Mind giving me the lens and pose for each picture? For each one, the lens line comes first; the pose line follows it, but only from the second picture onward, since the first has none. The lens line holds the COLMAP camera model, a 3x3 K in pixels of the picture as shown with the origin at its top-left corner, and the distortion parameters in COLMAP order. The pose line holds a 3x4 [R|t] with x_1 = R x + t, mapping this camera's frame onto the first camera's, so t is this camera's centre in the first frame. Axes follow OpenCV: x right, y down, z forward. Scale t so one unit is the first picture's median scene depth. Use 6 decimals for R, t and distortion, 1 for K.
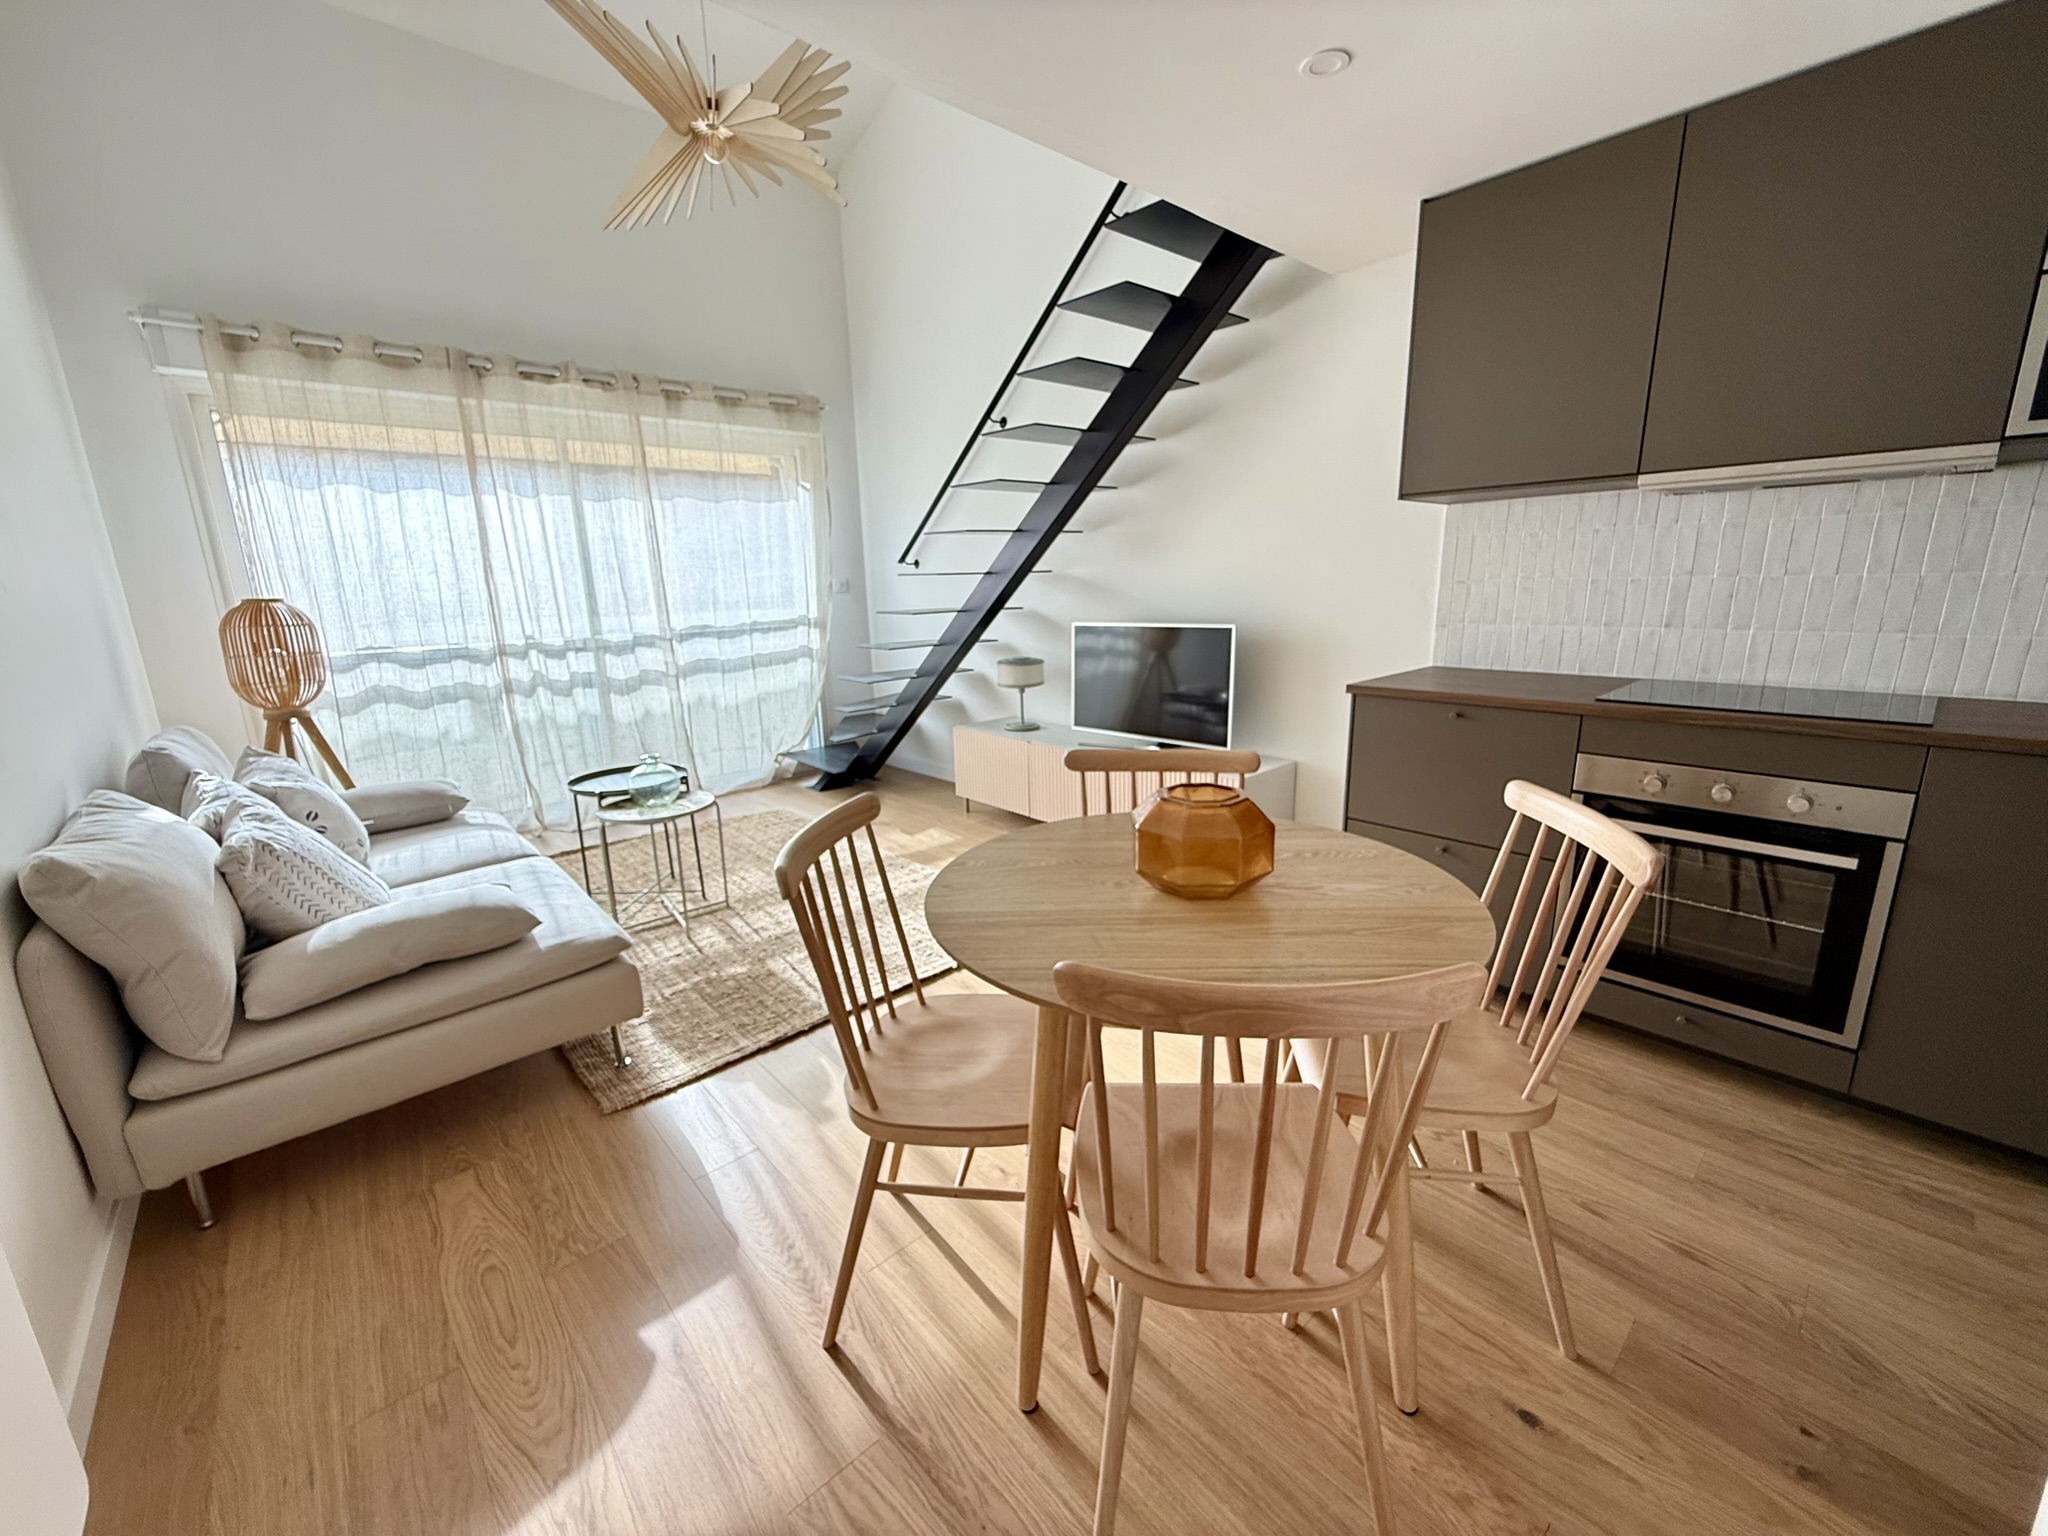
lens RADIAL K [[817.9, 0, 1019.8], [0, 817.9, 769.5], [0, 0, 1]] dist [0.003451, 0.001579]
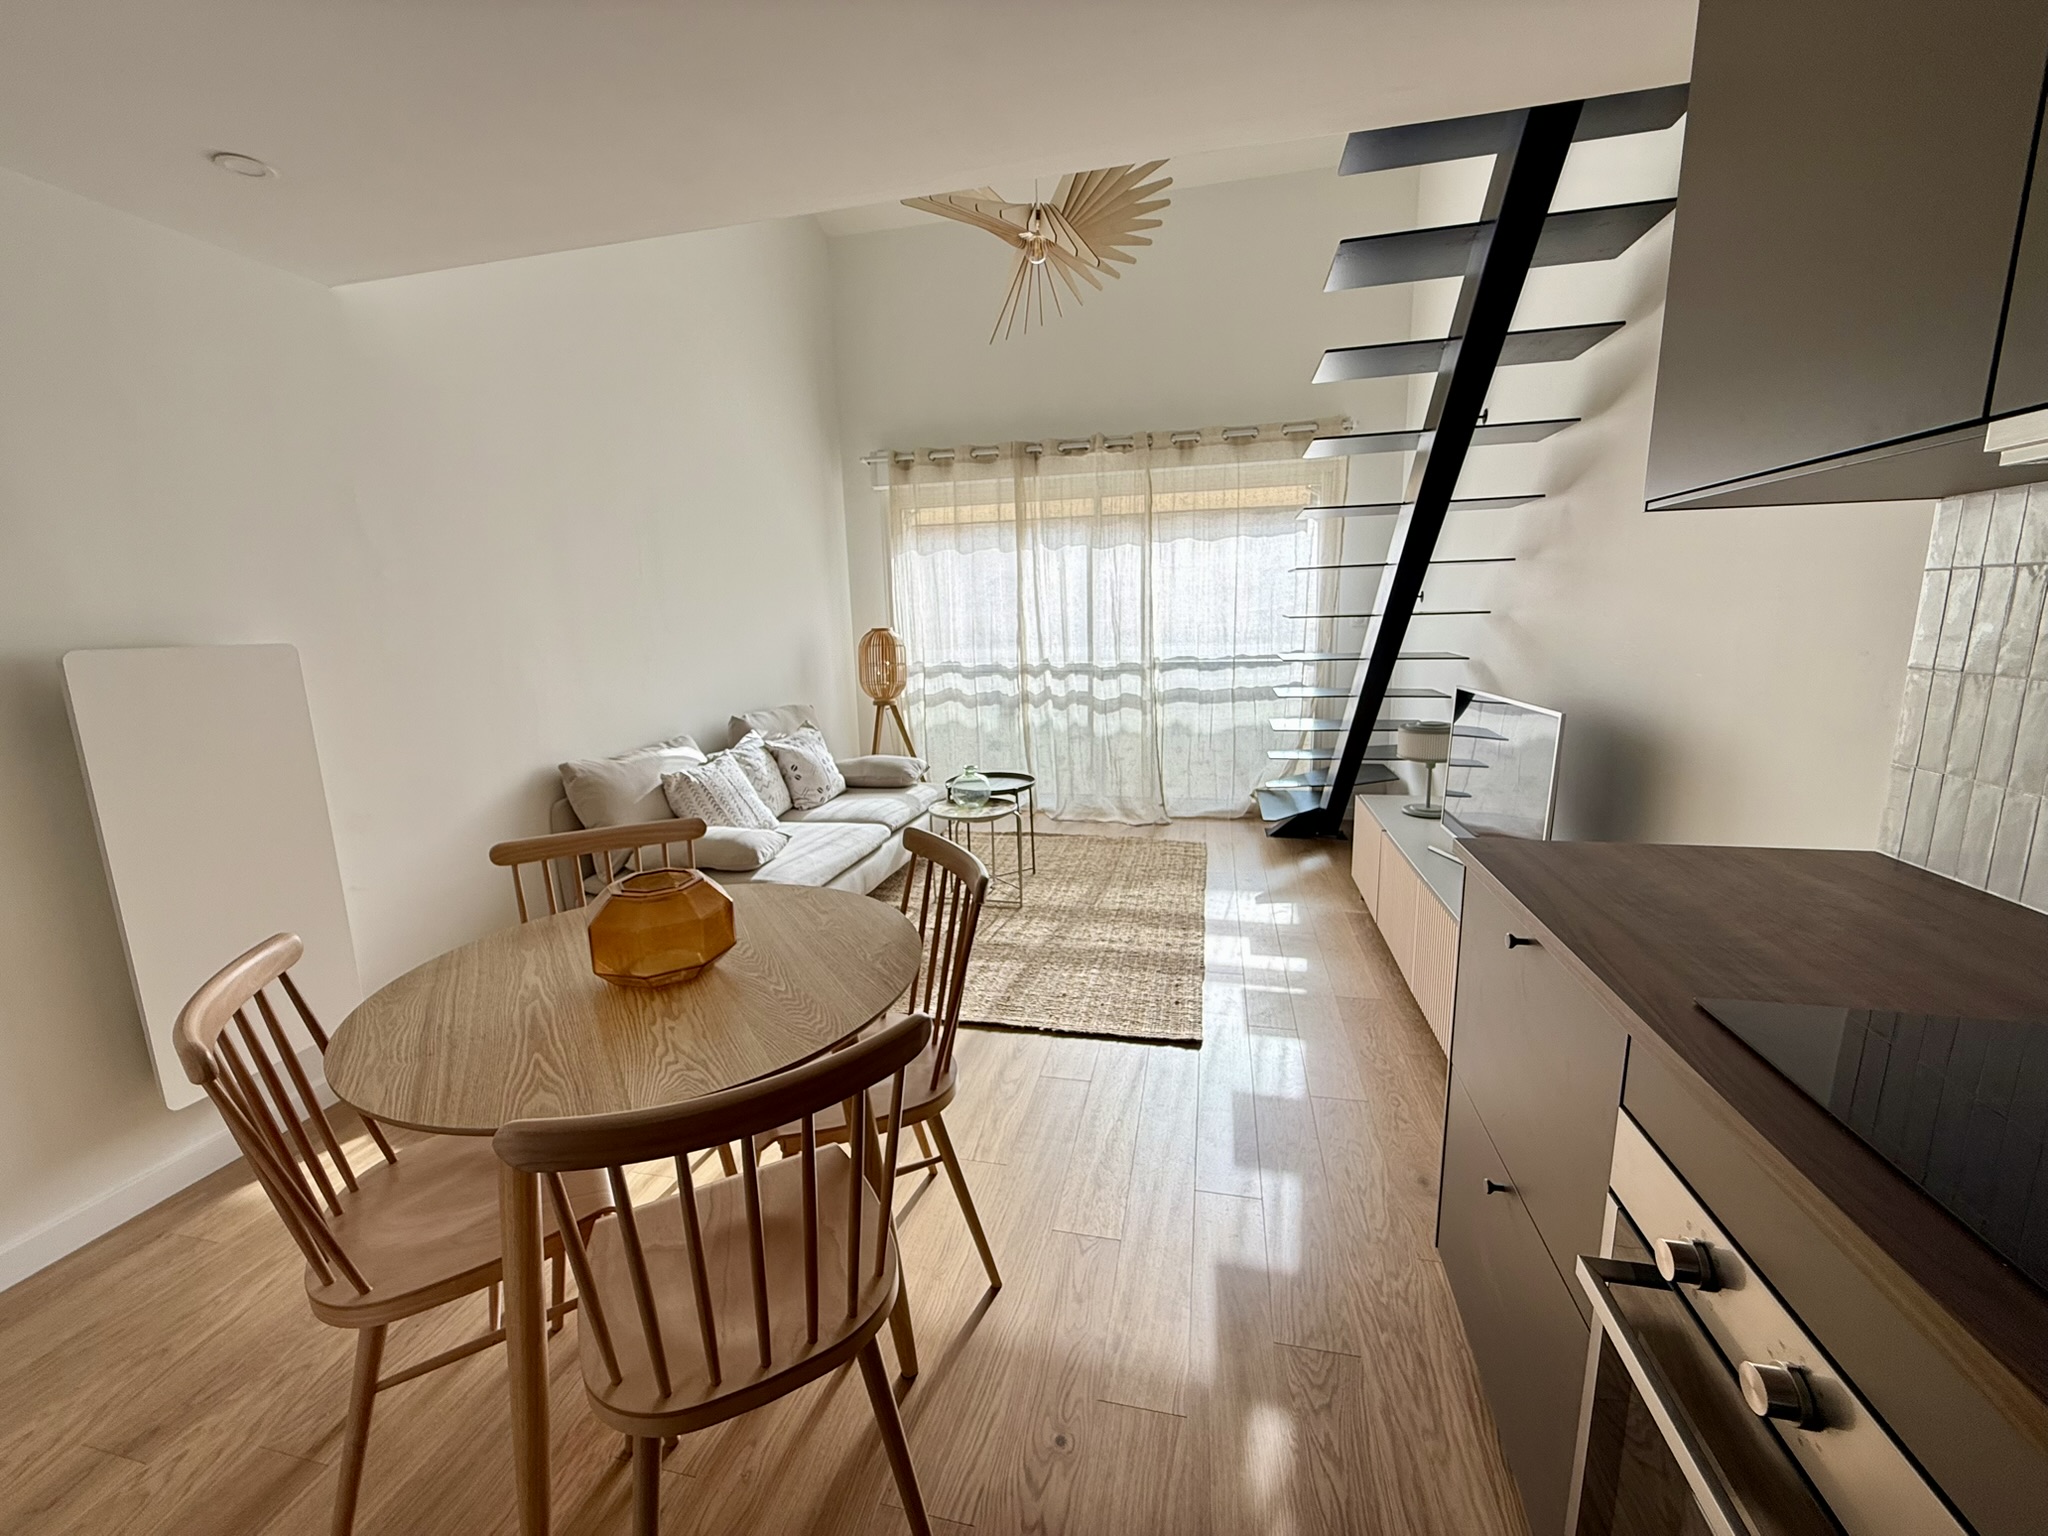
lens RADIAL K [[817.9, 0, 1022.4], [0, 817.9, 768.3], [0, 0, 1]] dist [0.003451, 0.001579]
pose [[0.581814, 0.165036, -0.796402, 0.404303], [-0.178347, 0.981252, 0.073050, -0.083321], [0.793527, 0.099534, 0.600340, 0.235956]]
